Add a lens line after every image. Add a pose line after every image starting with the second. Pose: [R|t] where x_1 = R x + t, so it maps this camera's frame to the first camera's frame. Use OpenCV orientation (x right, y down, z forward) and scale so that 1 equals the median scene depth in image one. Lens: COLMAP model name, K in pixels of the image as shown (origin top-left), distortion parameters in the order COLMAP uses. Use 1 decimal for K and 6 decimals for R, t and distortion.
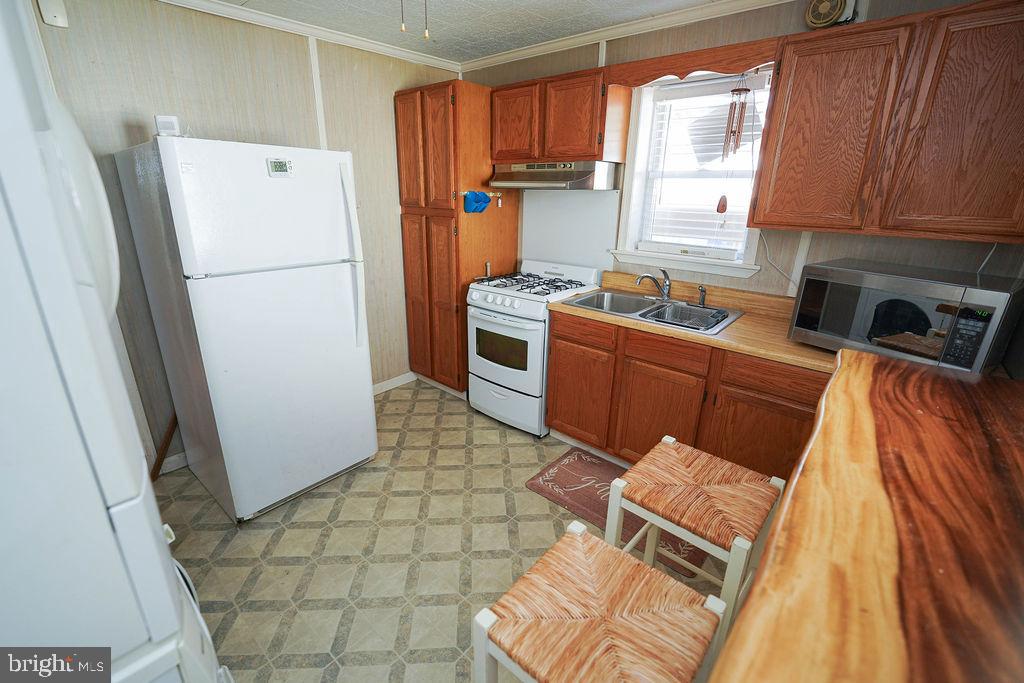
lens RADIAL K [[431.0, 0, 508.0], [0, 431.0, 340.6], [0, 0, 1]] dist [-0.021769, 0.001645]
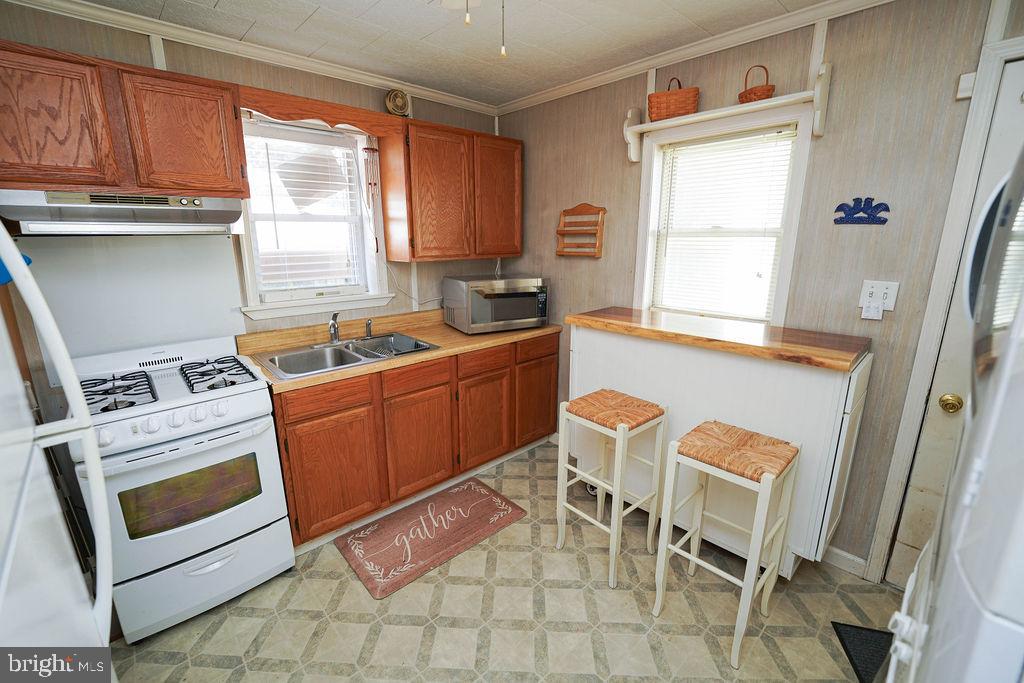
lens RADIAL K [[431.0, 0, 514.0], [0, 431.0, 341.0], [0, 0, 1]] dist [-0.021769, 0.001645]
pose [[0.113132, -0.244820, 0.962946, -0.630810], [0.333684, 0.922239, 0.195268, -0.188255], [-0.935872, 0.299228, 0.186027, 0.533661]]
